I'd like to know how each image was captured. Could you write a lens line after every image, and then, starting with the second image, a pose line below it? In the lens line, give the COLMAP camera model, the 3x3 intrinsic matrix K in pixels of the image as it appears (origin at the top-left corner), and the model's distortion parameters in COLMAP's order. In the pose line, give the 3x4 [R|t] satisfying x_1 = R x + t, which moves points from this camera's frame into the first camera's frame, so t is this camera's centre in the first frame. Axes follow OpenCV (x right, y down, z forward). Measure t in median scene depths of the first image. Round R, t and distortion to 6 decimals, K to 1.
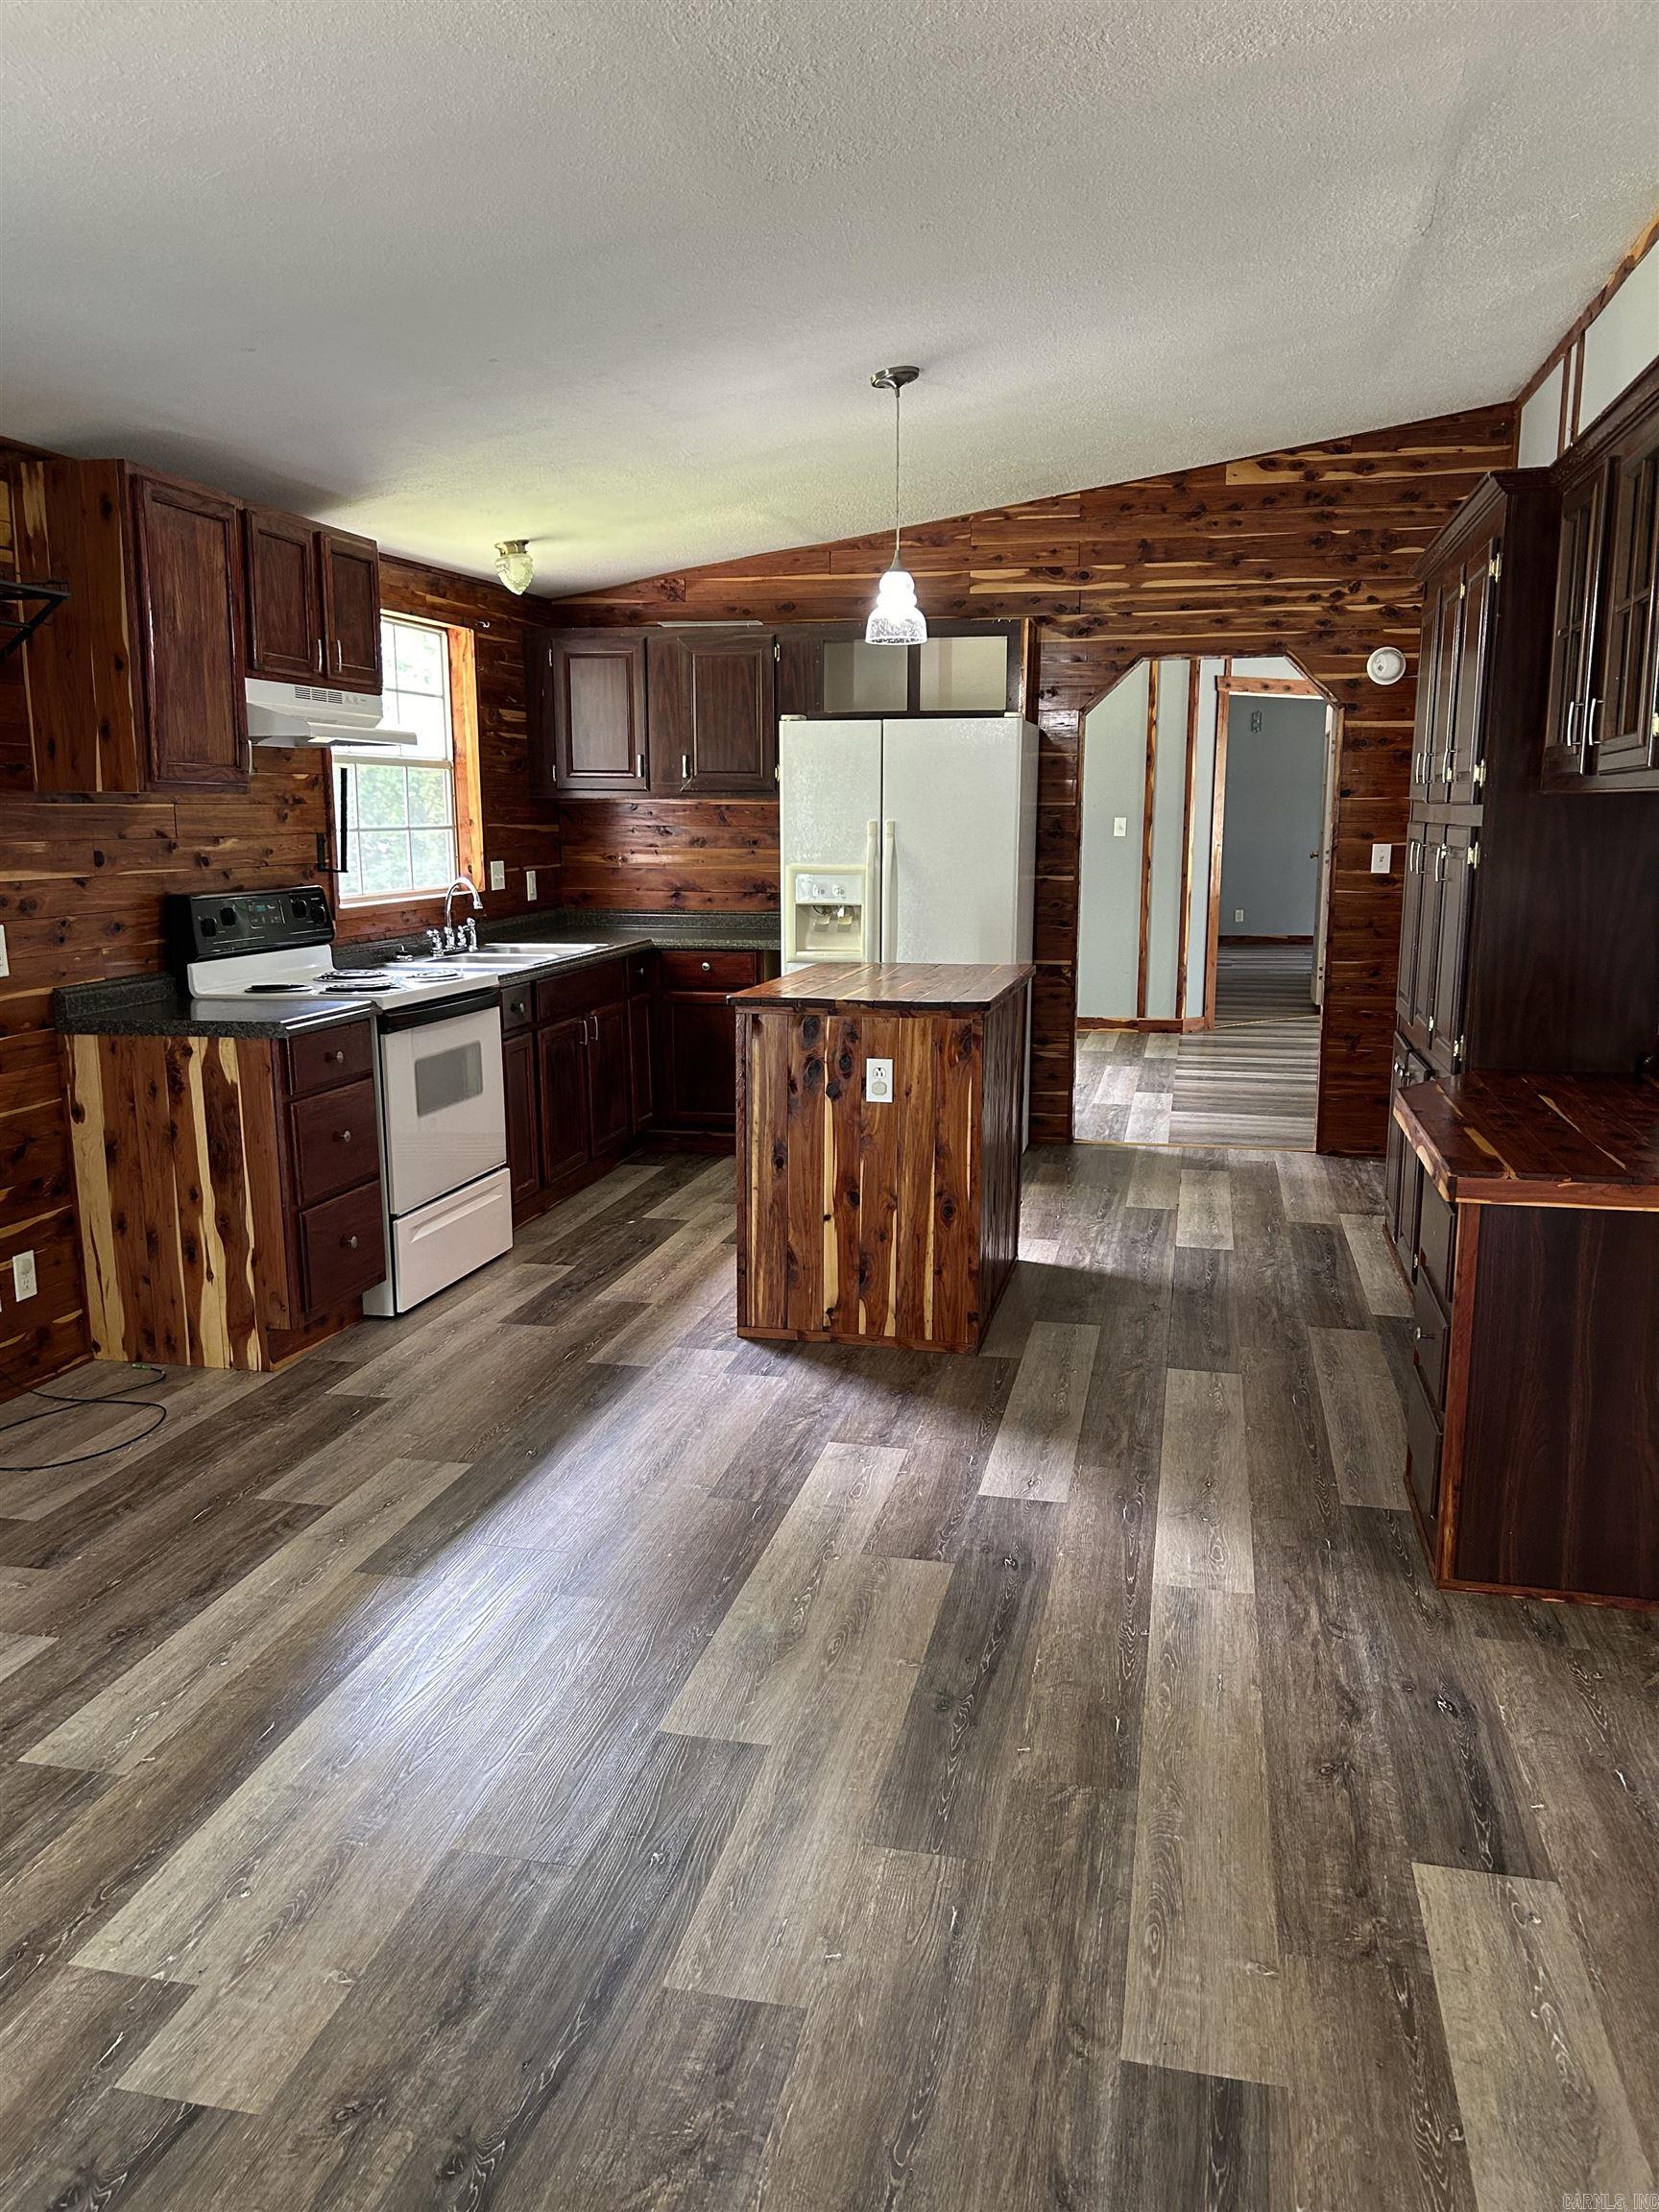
lens RADIAL K [[1625.0, 0, 829.5], [0, 1625.0, 1106.0], [0, 0, 1]] dist [0.172282, -0.456455]
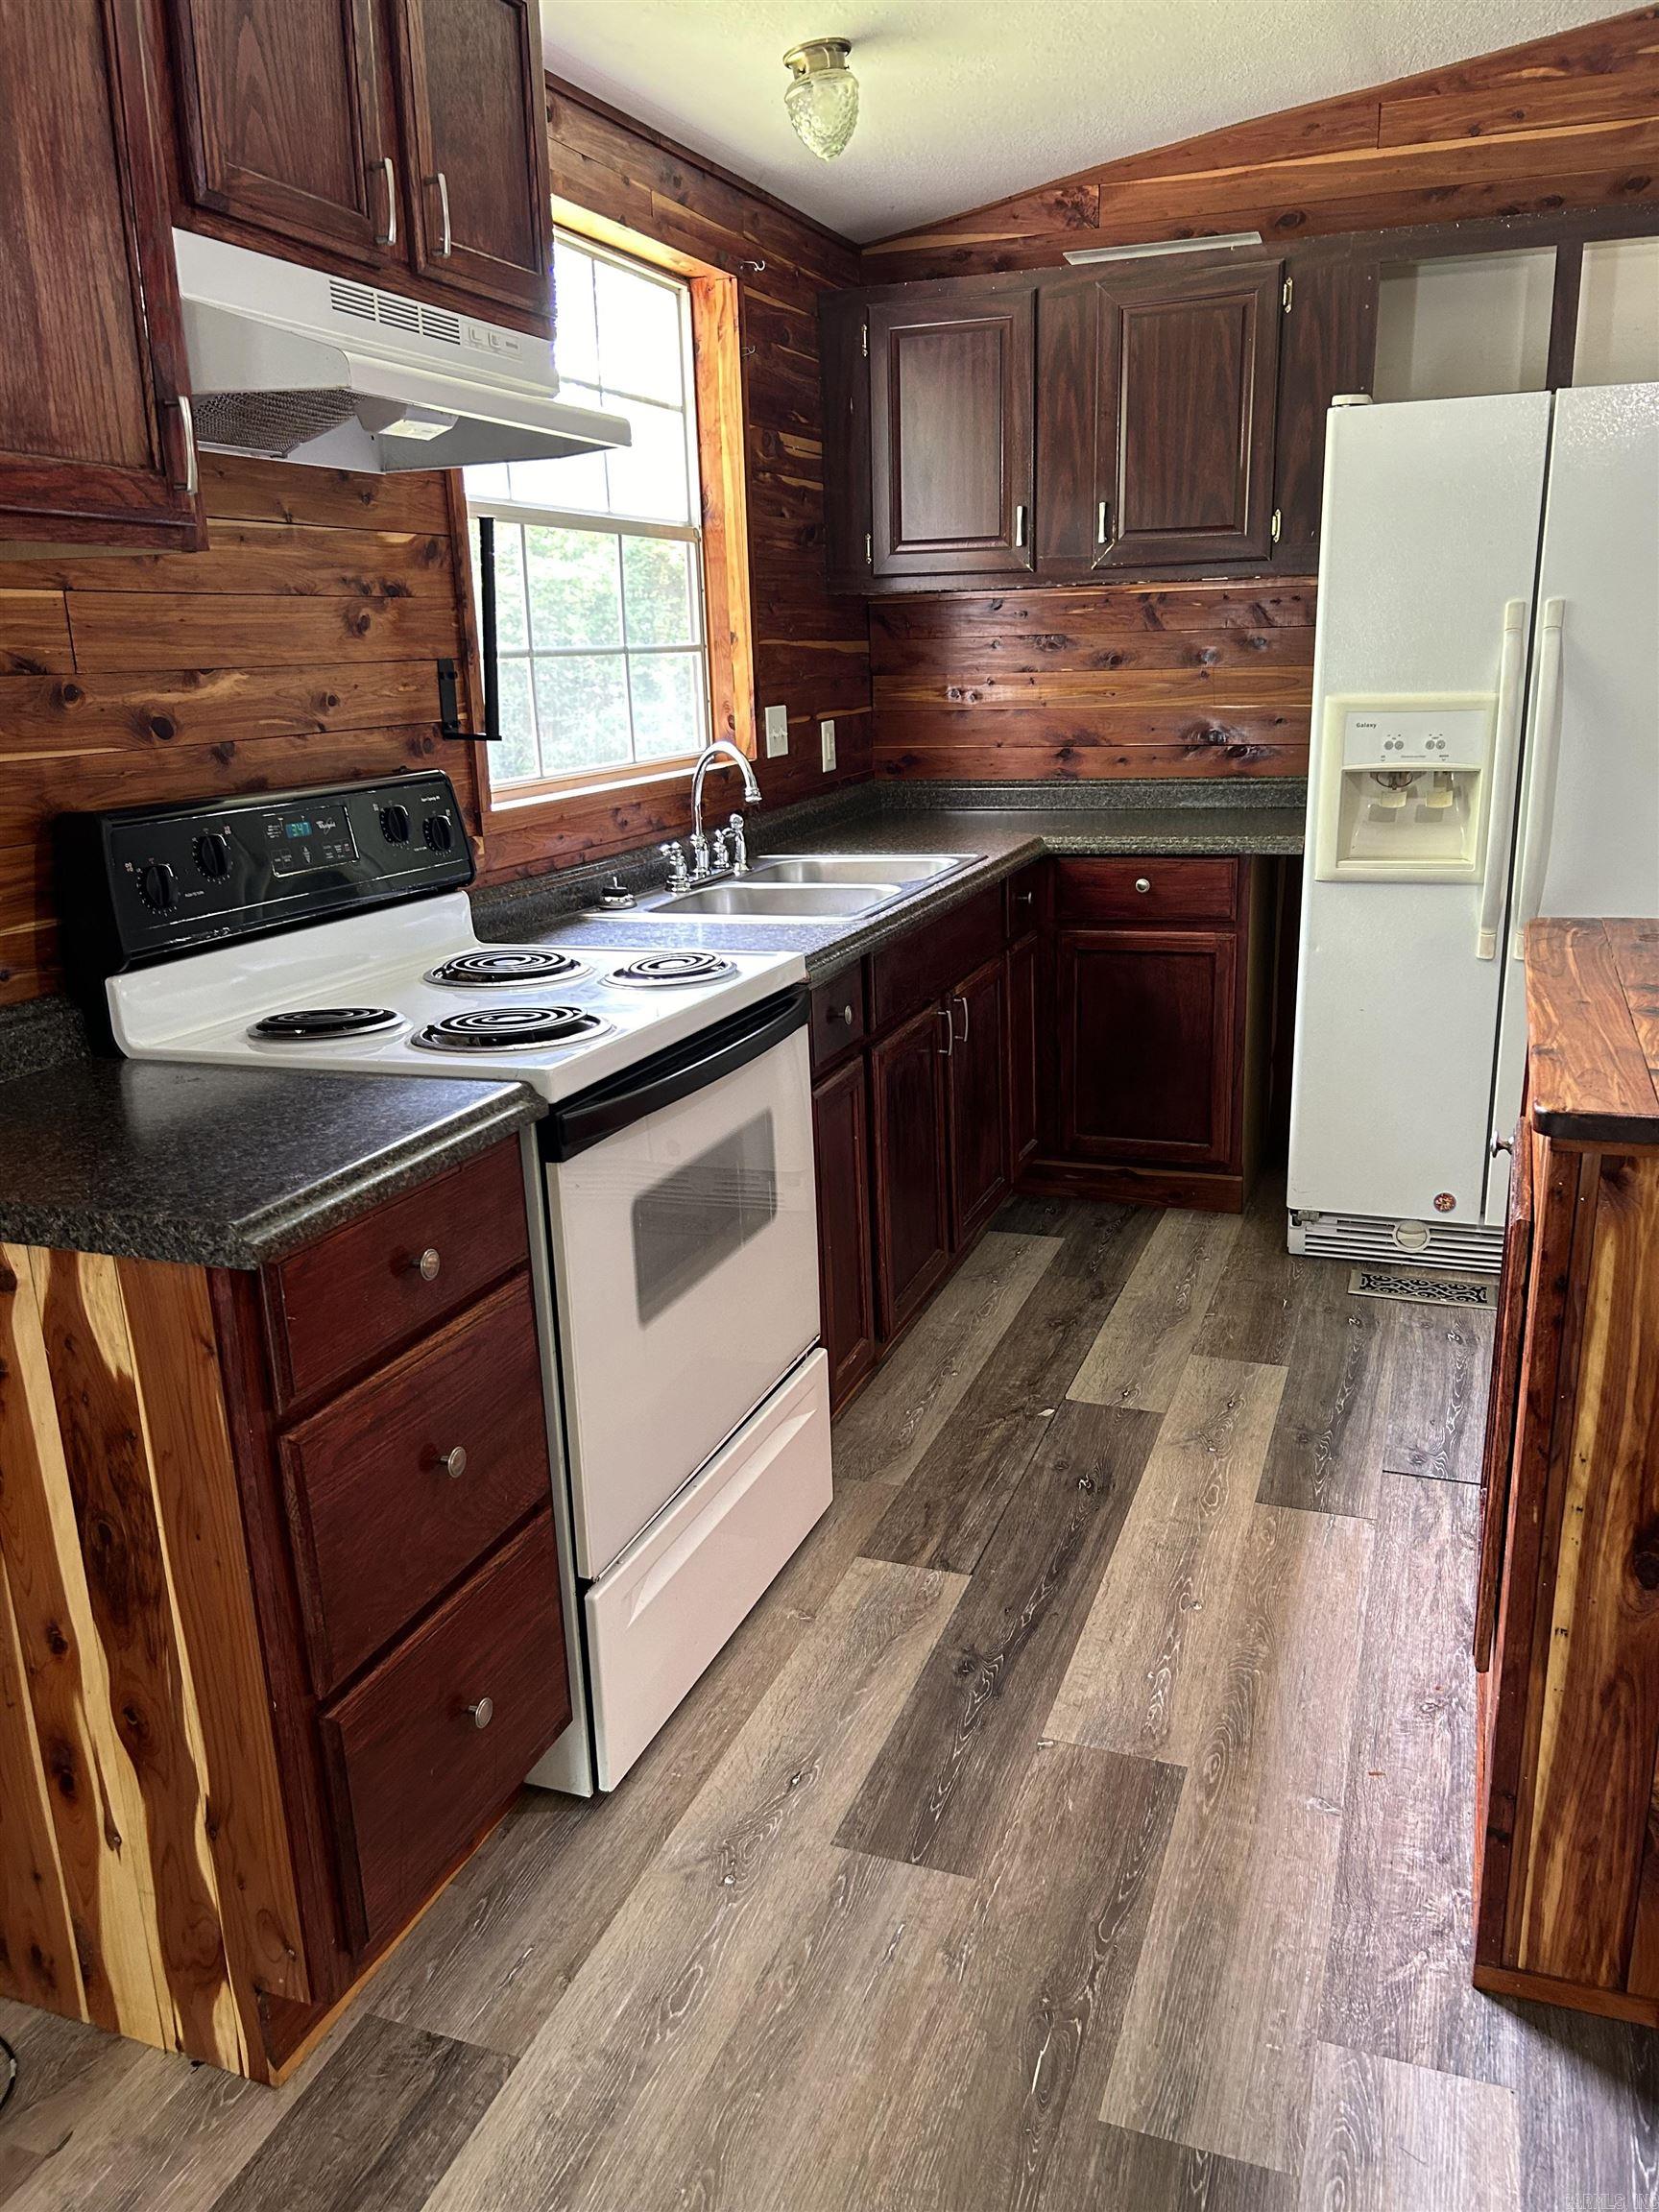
lens RADIAL K [[1671.2, 0, 829.5], [0, 1671.2, 1106.0], [0, 0, 1]] dist [0.068781, -0.072417]
pose [[0.989657, 0.009329, -0.143153, -0.122955], [0.003744, 0.995864, 0.090782, -0.078327], [0.143407, -0.090379, 0.985528, 0.510434]]
